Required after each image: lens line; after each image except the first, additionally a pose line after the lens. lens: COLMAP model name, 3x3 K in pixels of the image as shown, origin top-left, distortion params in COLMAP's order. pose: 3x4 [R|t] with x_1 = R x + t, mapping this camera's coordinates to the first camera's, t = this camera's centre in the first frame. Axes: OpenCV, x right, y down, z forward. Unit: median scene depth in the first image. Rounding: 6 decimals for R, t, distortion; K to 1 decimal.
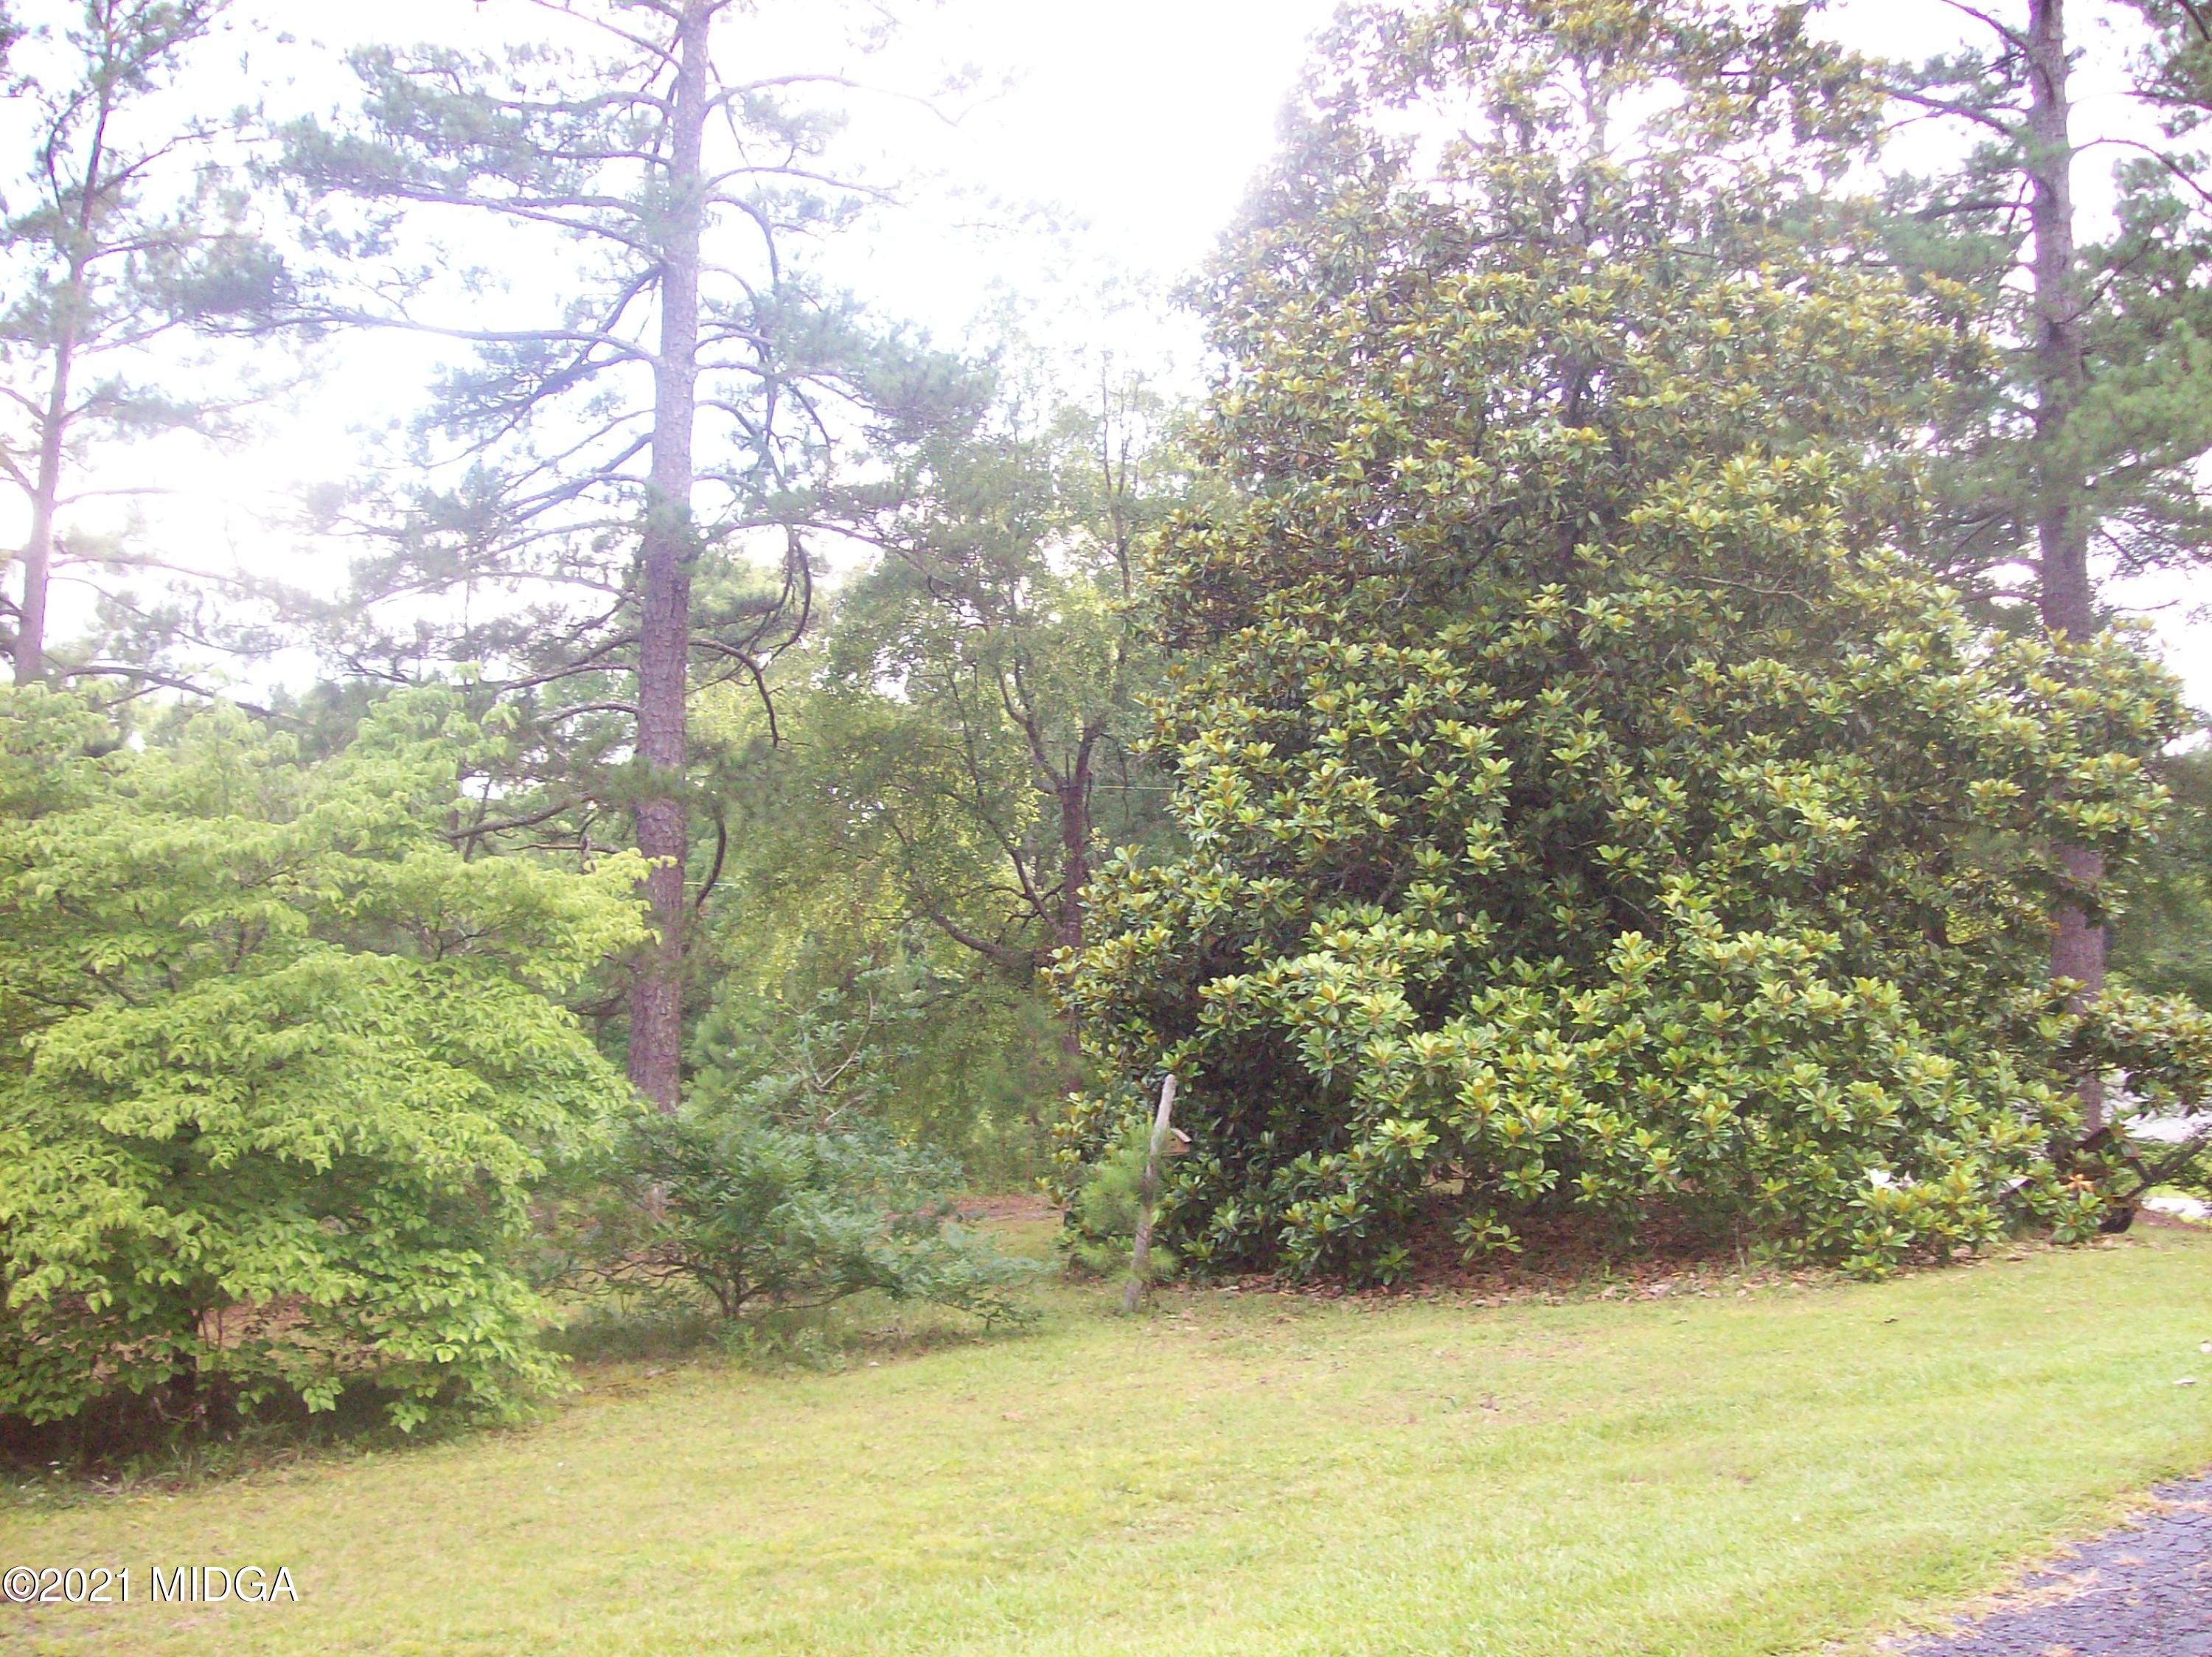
lens RADIAL K [[2384.6, 0, 1106.0], [0, 2384.6, 828.5], [0, 0, 1]] dist [-0.189020, 0.161307]
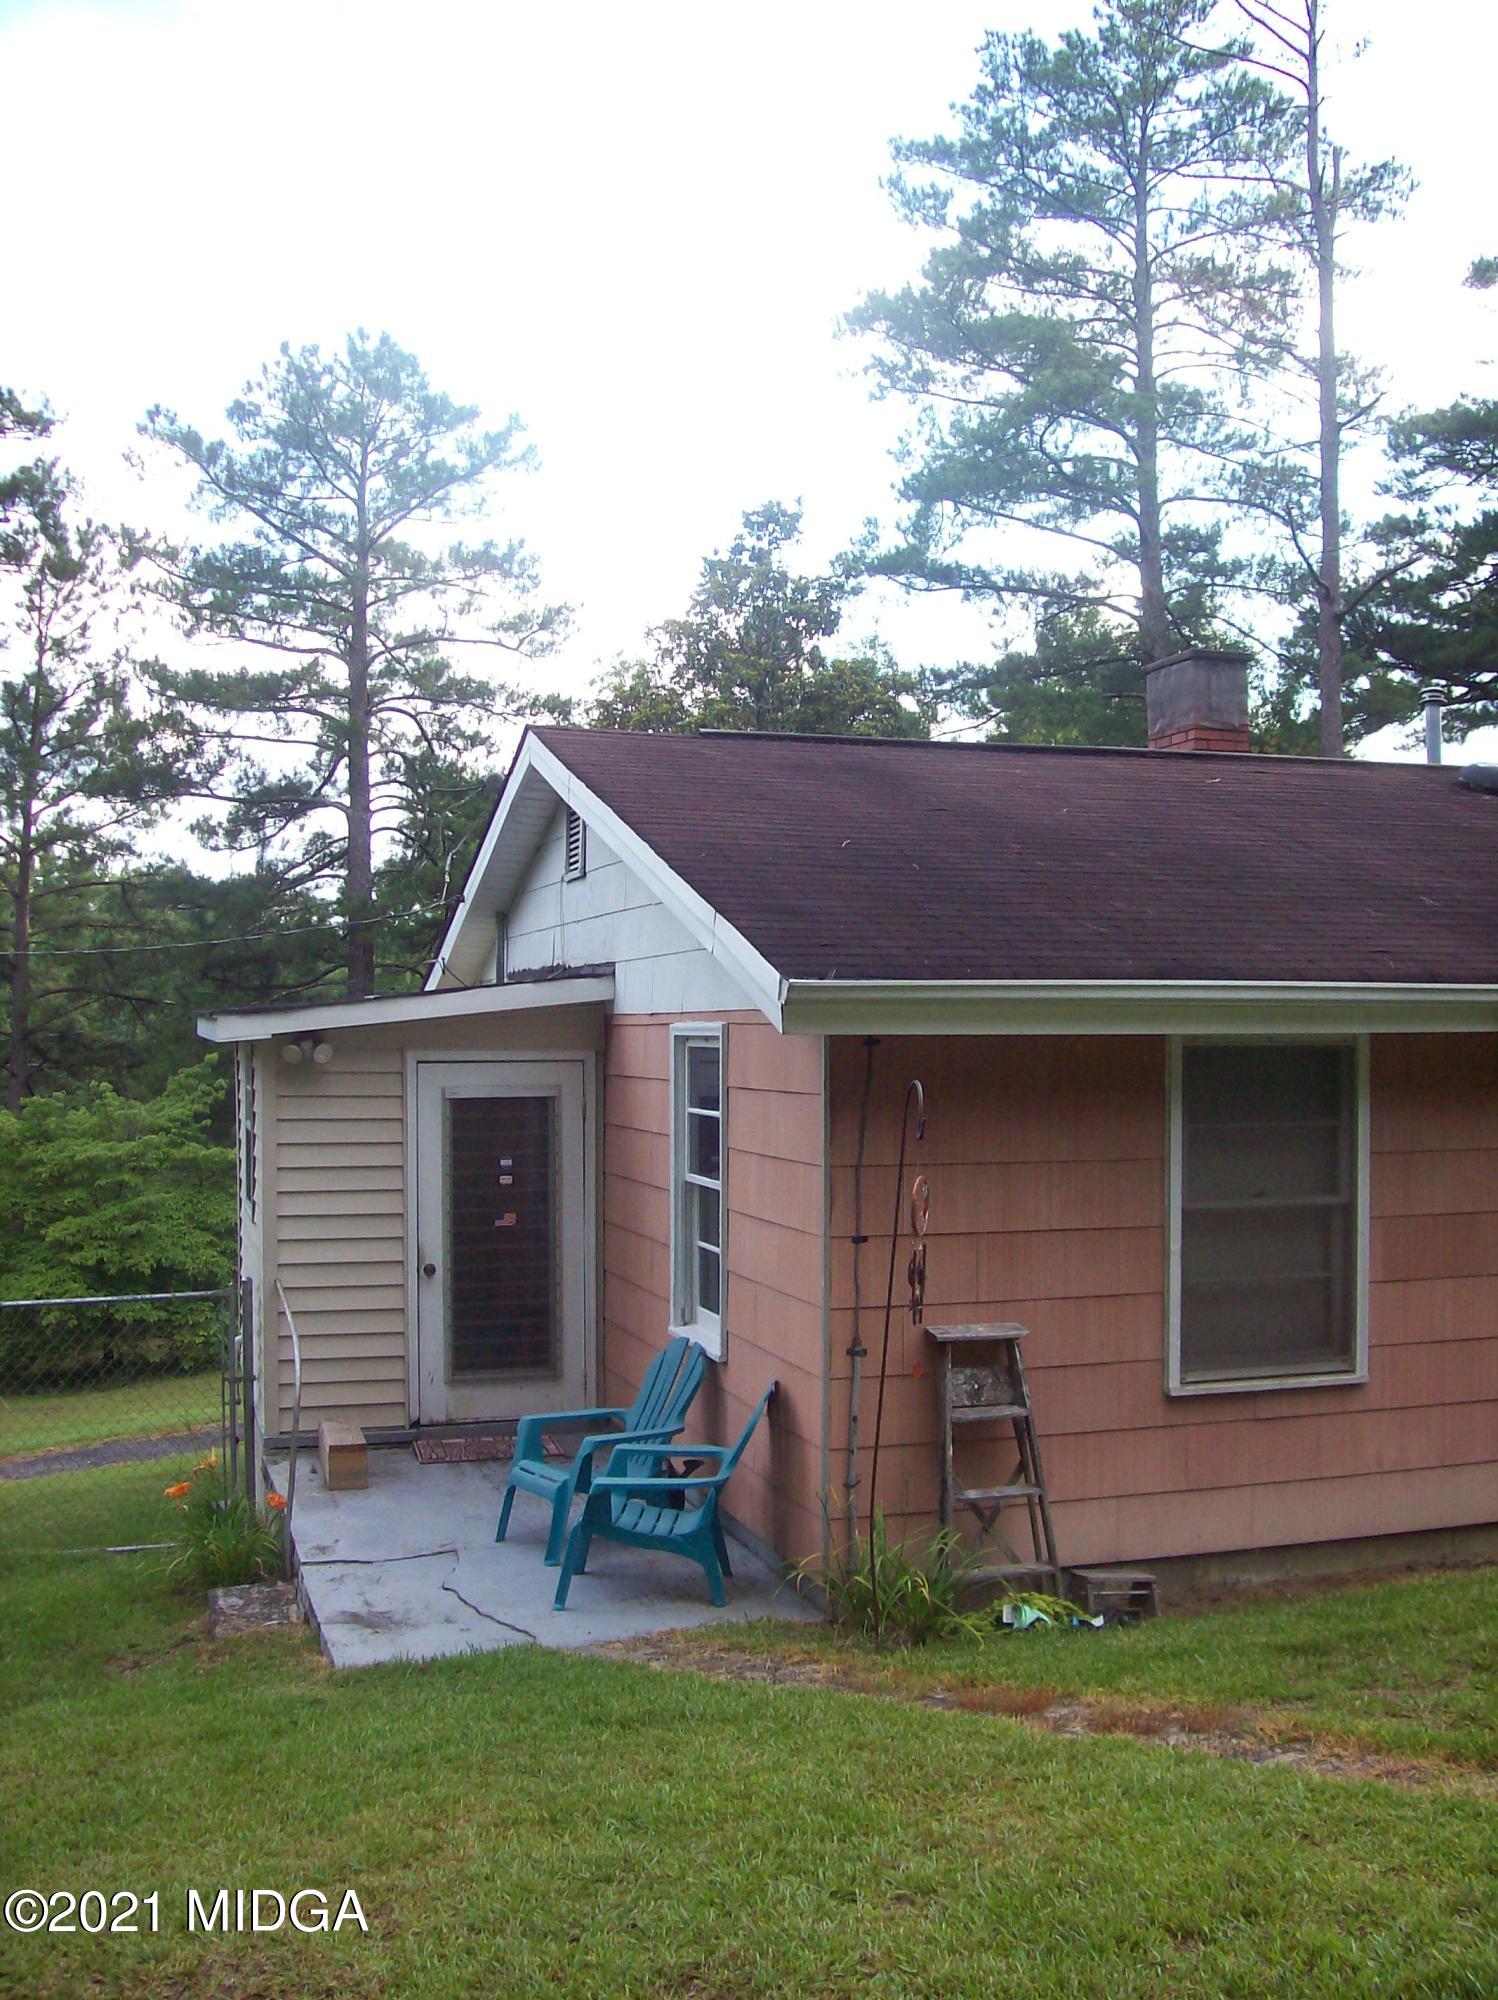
lens RADIAL K [[2156.0, 0, 749.0], [0, 2156.0, 1000.0], [0, 0, 1]] dist [-0.189020, 0.161307]
pose [[0.994277, -0.044322, -0.097201, 0.619958], [0.048027, 0.998193, 0.036120, -0.230773], [0.095424, -0.040582, 0.994609, -1.397024]]
